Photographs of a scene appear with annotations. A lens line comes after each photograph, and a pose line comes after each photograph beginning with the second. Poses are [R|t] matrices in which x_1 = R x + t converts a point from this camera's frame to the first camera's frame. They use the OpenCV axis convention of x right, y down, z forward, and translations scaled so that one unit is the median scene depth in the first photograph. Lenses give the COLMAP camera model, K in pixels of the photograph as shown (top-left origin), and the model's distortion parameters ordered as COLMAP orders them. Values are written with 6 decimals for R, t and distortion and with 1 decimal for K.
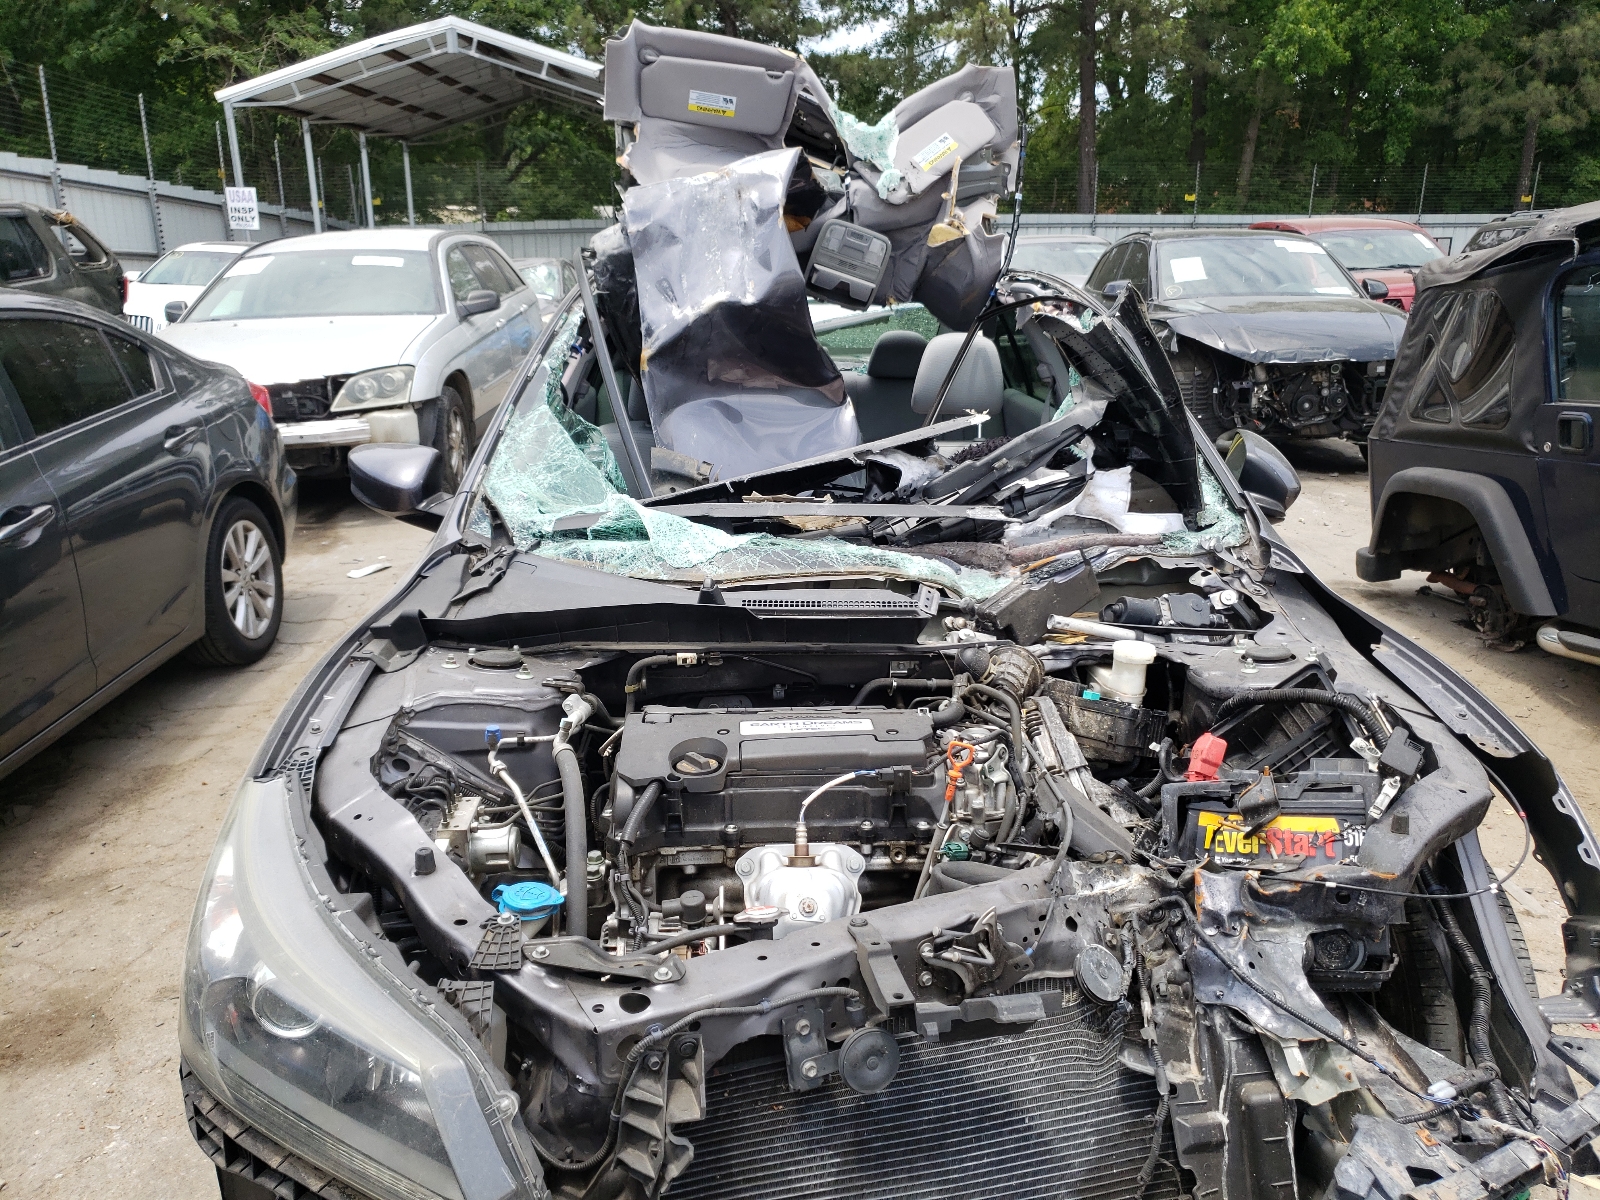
lens RADIAL K [[1283.8, 0, 800.0], [0, 1283.8, 600.0], [0, 0, 1]] dist [0.033351, -0.012503]
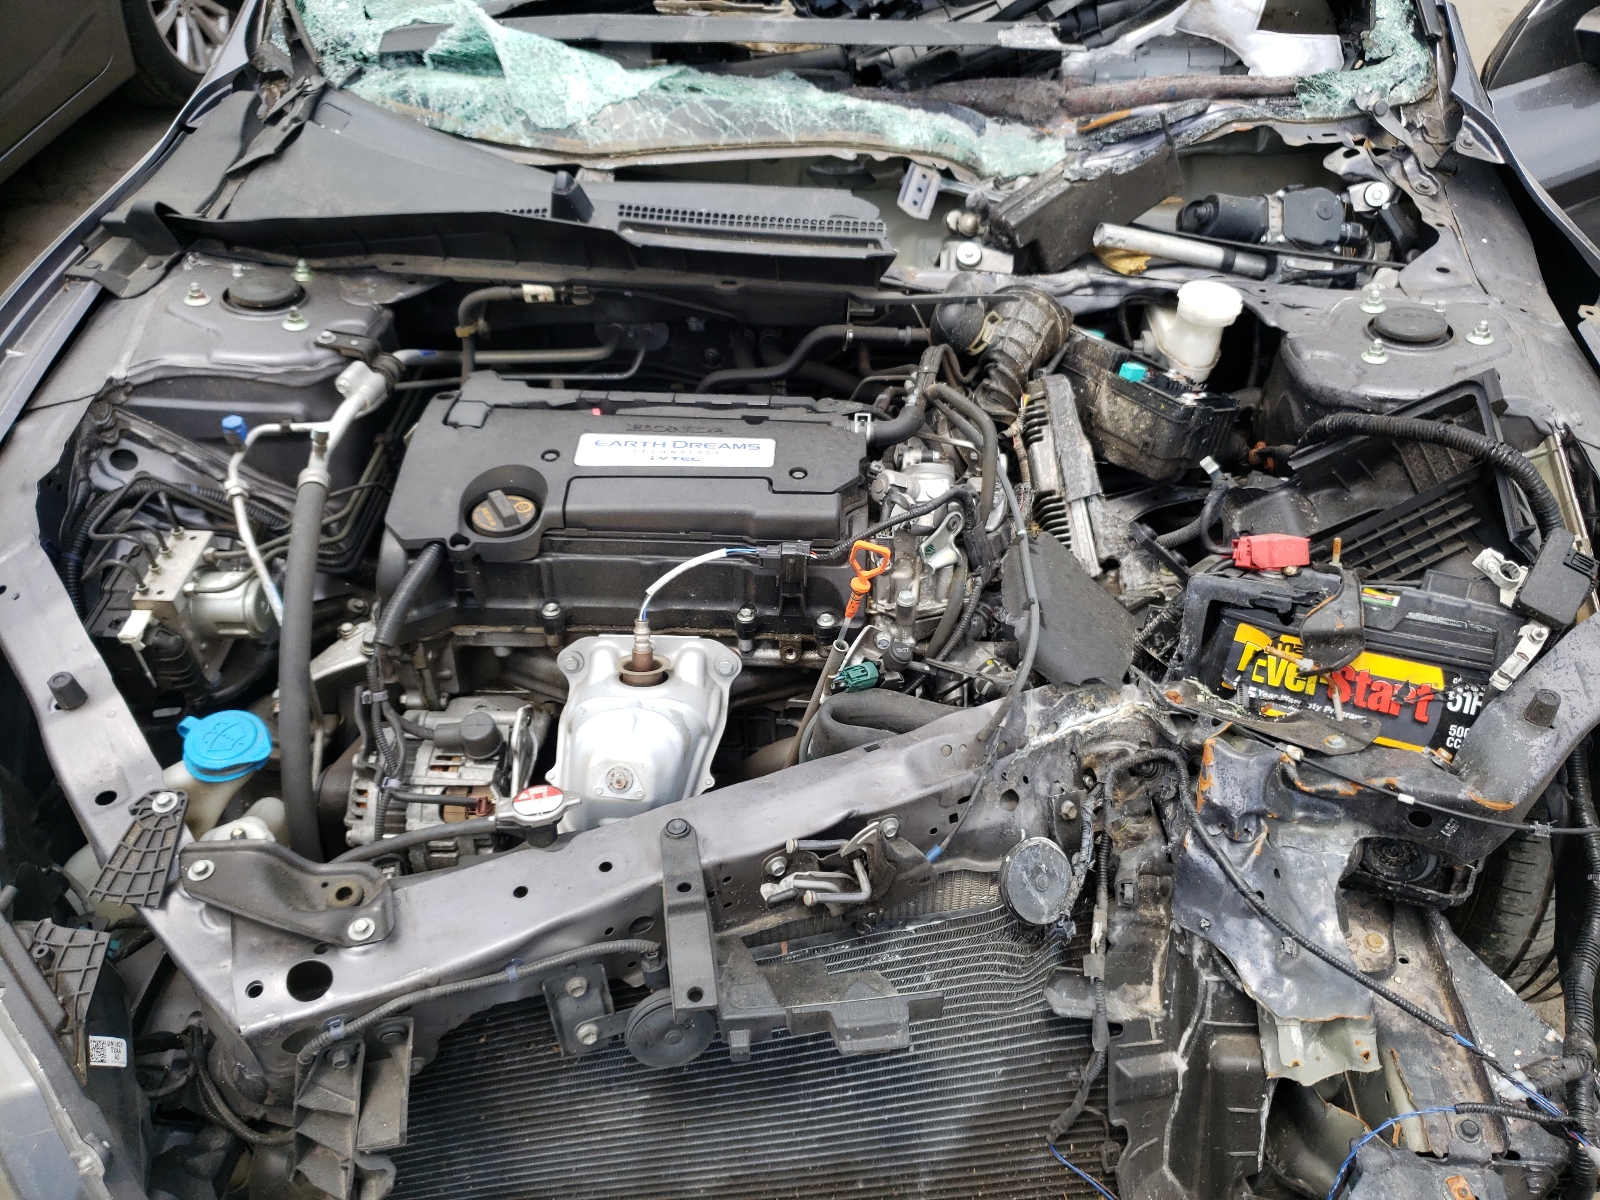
lens RADIAL K [[1284.3, 0, 805.9], [0, 1284.3, 569.9], [0, 0, 1]] dist [0.012984, -0.002800]
pose [[0.995367, 0.061273, -0.074101, 0.126571], [-0.022955, 0.899804, 0.435689, -0.139168], [0.093372, -0.431970, 0.897042, 0.370157]]
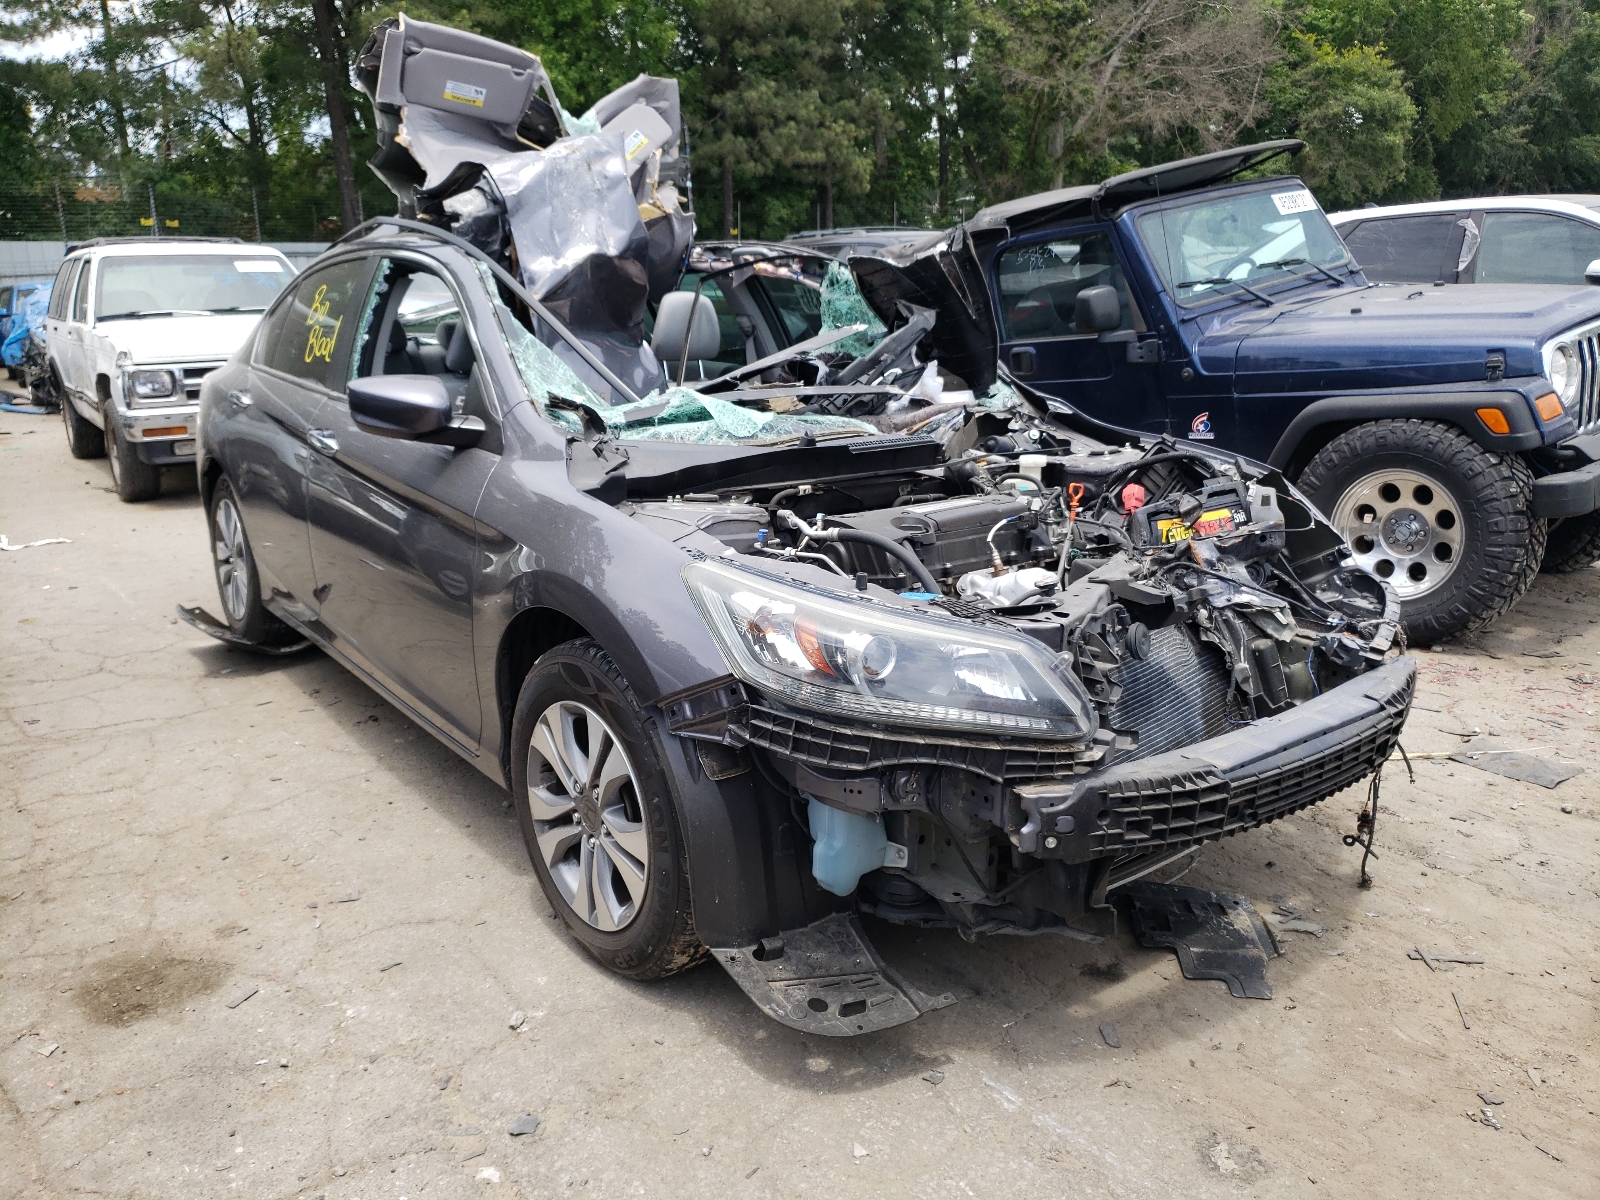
lens RADIAL K [[1323.1, 0, 800.0], [0, 1323.1, 600.0], [0, 0, 1]] dist [0.005300, -0.005059]
pose [[0.830926, -0.142935, 0.537709, -0.963553], [0.160946, 0.986869, 0.013622, 0.157595], [-0.532596, 0.075223, 0.843020, -0.184407]]
